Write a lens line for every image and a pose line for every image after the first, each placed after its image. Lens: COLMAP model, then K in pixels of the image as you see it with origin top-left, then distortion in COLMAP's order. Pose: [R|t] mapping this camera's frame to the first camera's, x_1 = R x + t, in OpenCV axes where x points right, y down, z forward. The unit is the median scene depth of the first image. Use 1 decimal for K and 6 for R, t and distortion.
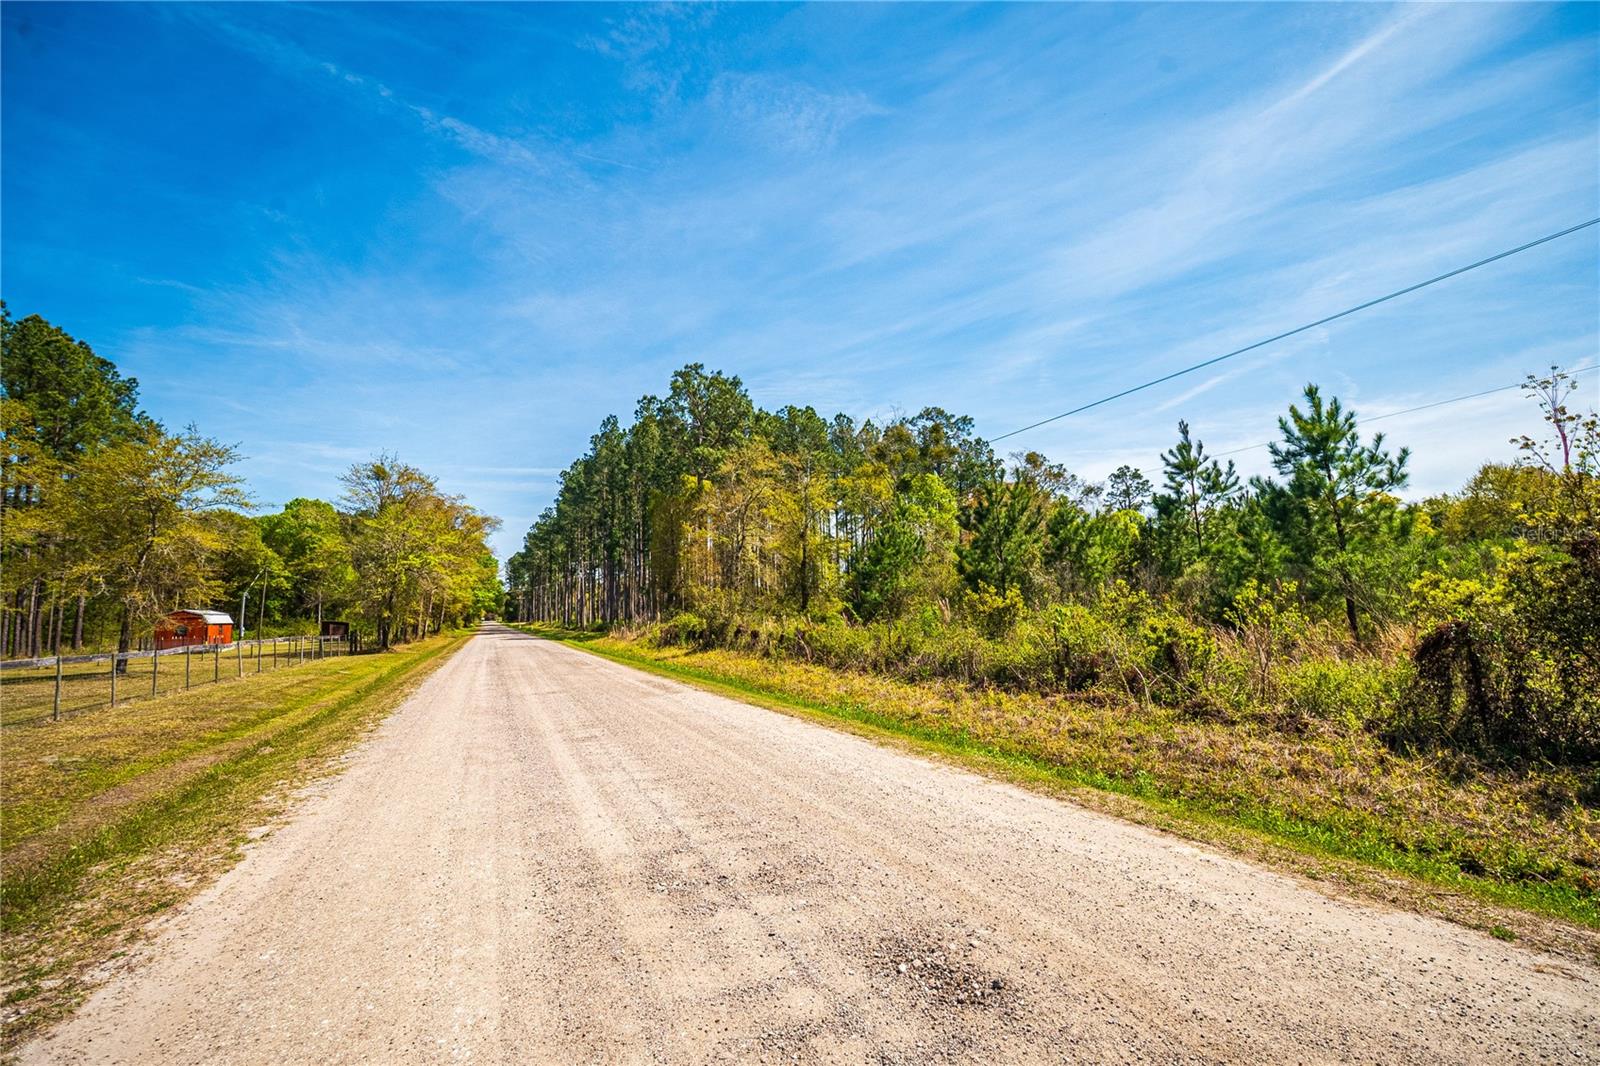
lens RADIAL K [[716.4, 0, 800.7], [0, 716.4, 531.5], [0, 0, 1]] dist [-0.018904, -0.000599]
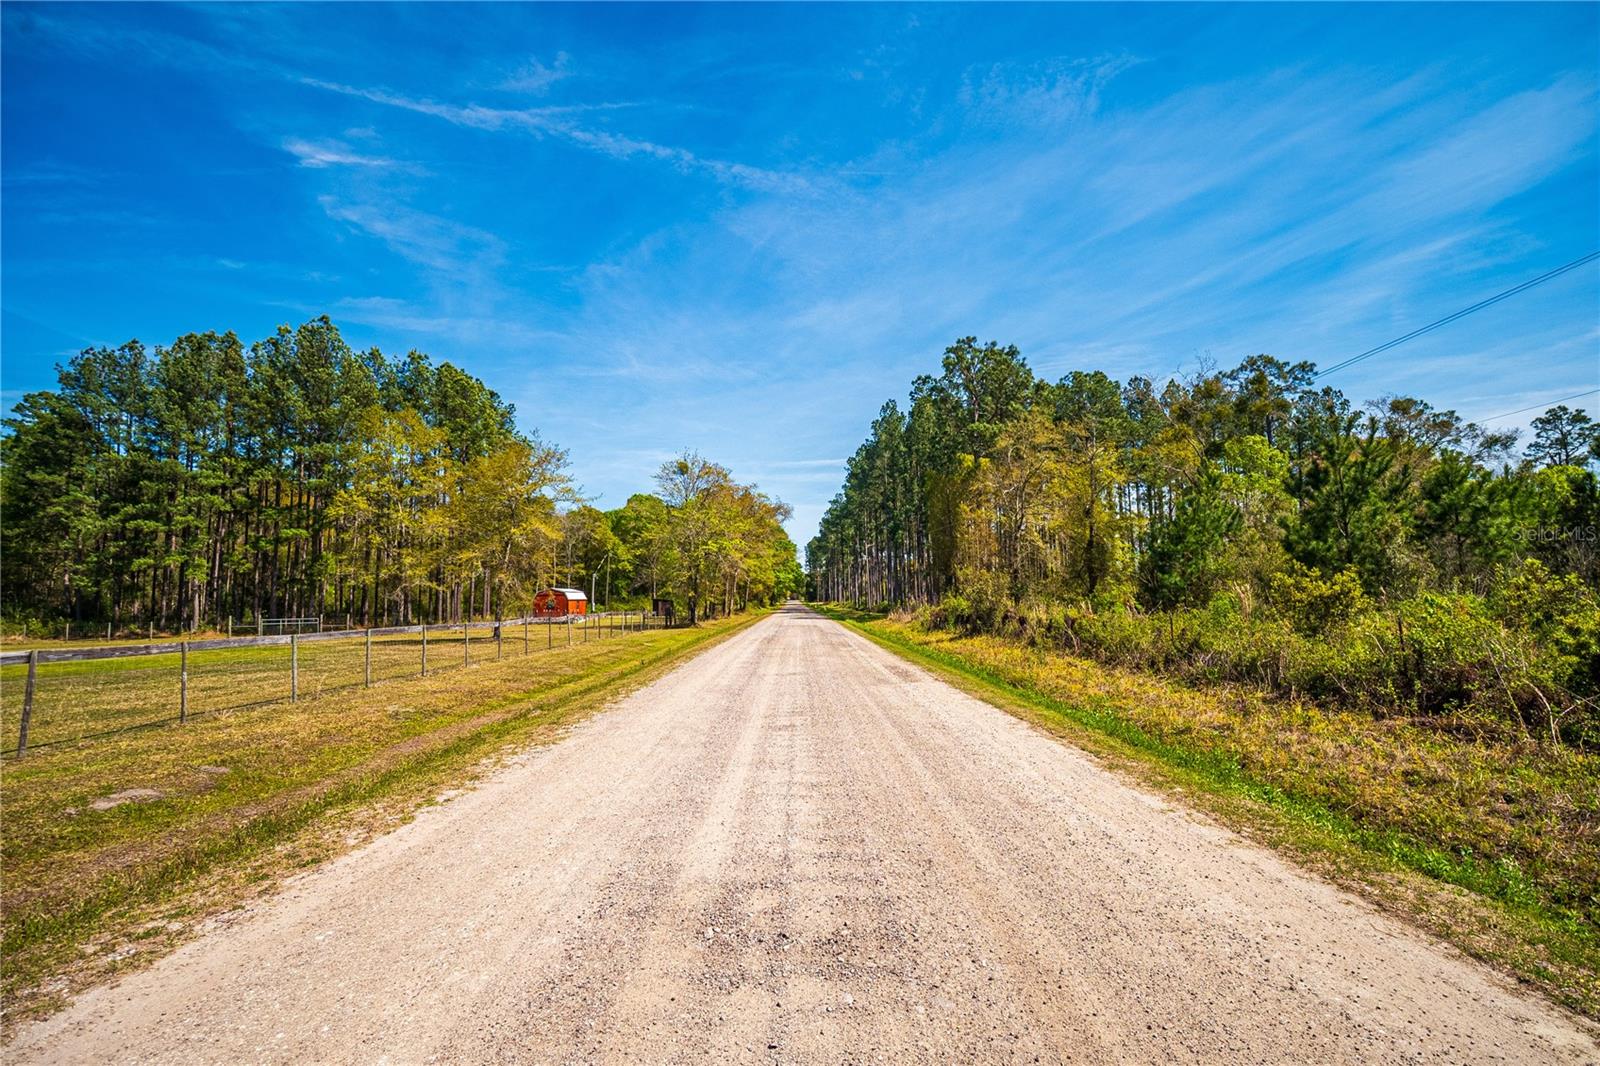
lens RADIAL K [[716.4, 0, 800.7], [0, 716.4, 531.5], [0, 0, 1]] dist [-0.018904, -0.000599]
pose [[0.919719, -0.020666, -0.392032, 0.020598], [0.030494, 0.999357, 0.018858, 0.001744], [0.391390, -0.029298, 0.919758, 0.025916]]
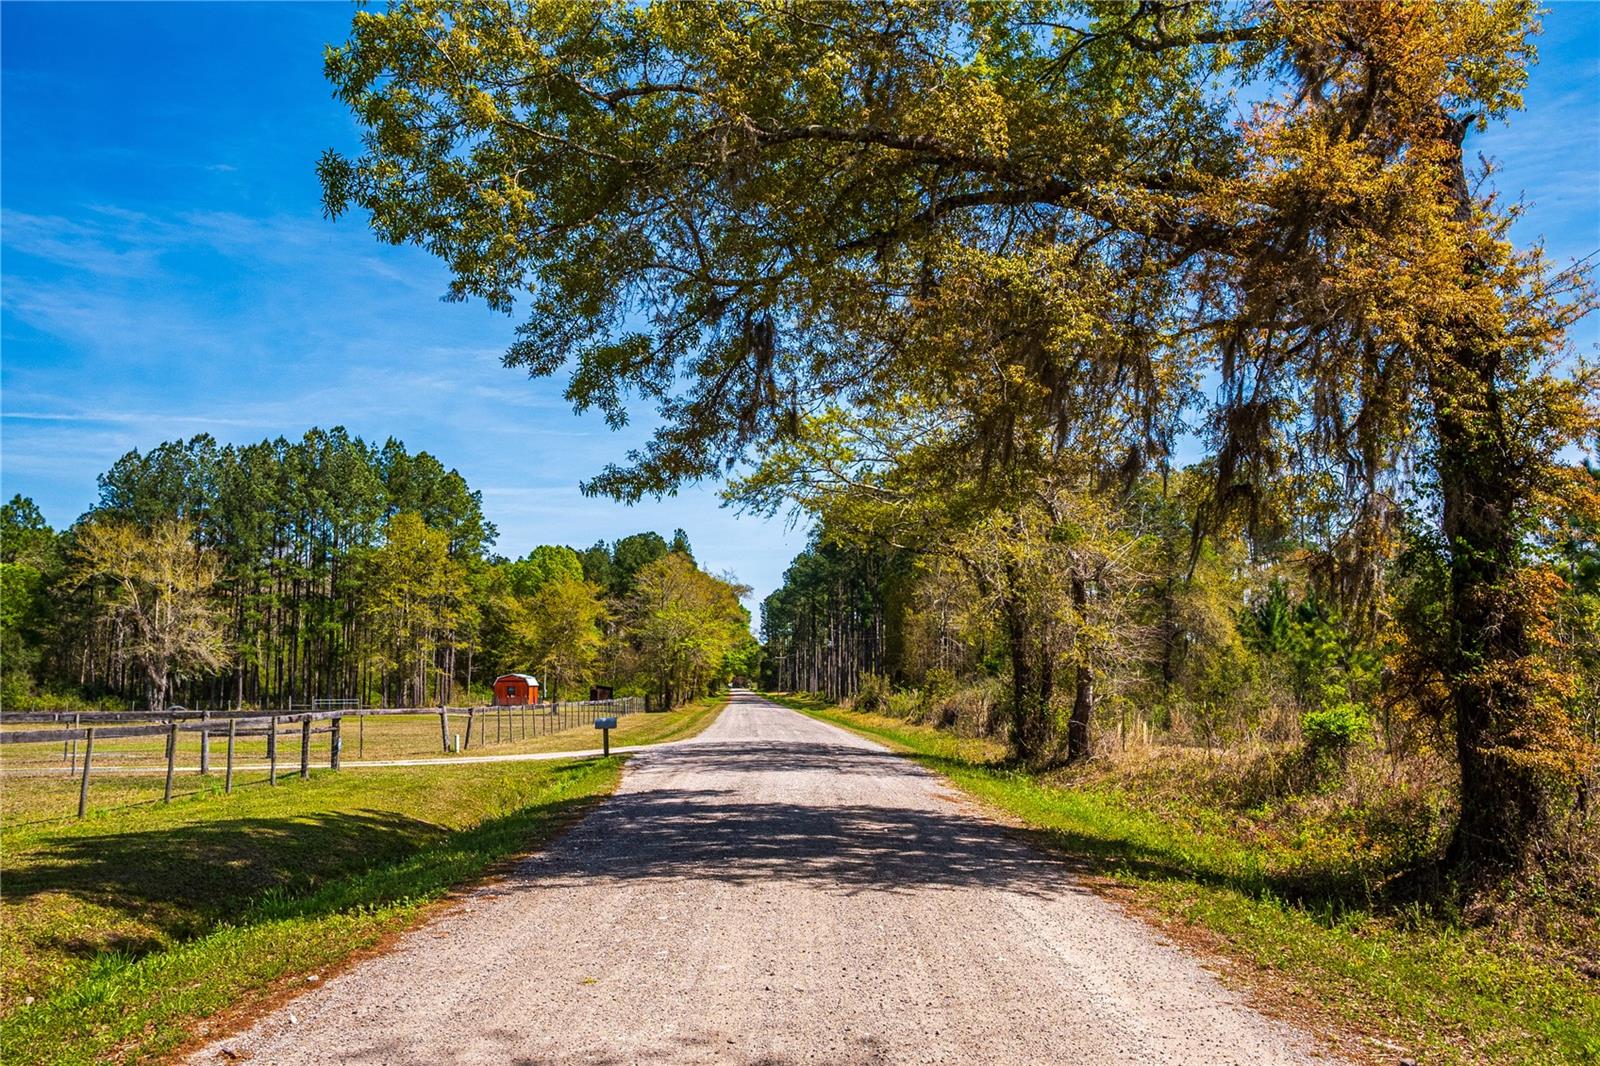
lens RADIAL K [[1440.9, 0, 794.7], [0, 1440.9, 563.9], [0, 0, 1]] dist [-0.014554, -0.010829]
pose [[0.932070, -0.000204, -0.362279, 0.553418], [0.011689, 0.999496, 0.029509, -0.166573], [0.362090, -0.031739, 0.931603, -1.290790]]
